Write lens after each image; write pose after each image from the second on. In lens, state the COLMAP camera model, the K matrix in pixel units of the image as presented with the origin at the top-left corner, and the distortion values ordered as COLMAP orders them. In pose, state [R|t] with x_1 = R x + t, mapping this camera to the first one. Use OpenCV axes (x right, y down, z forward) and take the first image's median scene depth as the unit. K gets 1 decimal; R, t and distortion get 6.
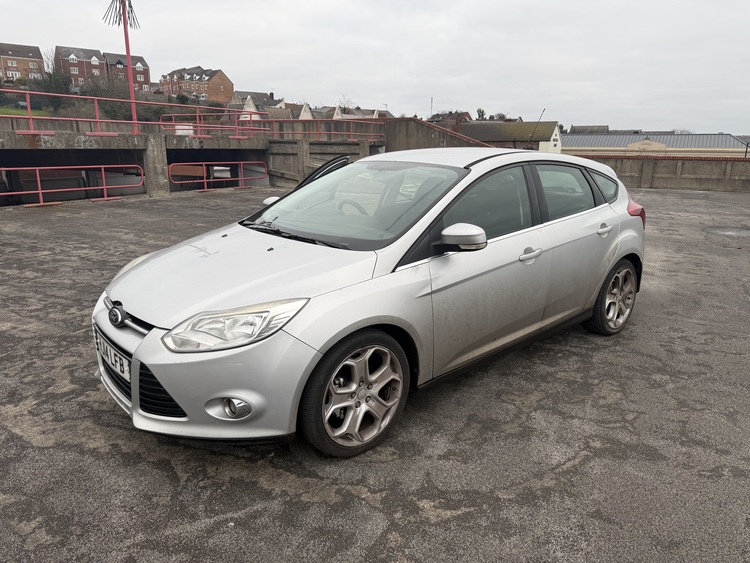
lens RADIAL K [[521.7, 0, 374.1], [0, 521.7, 280.9], [0, 0, 1]] dist [-0.000618, -0.003061]
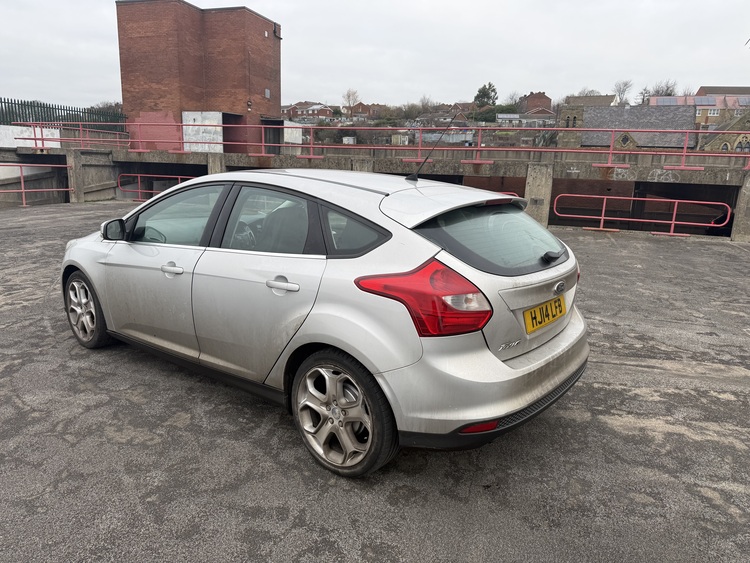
lens RADIAL K [[521.7, 0, 374.3], [0, 521.7, 281.7], [0, 0, 1]] dist [-0.000618, -0.003061]
pose [[0.202697, 0.213451, -0.955695, 0.758322], [-0.278671, 0.948175, 0.152667, -0.163724], [0.938753, 0.235379, 0.251675, 0.631353]]
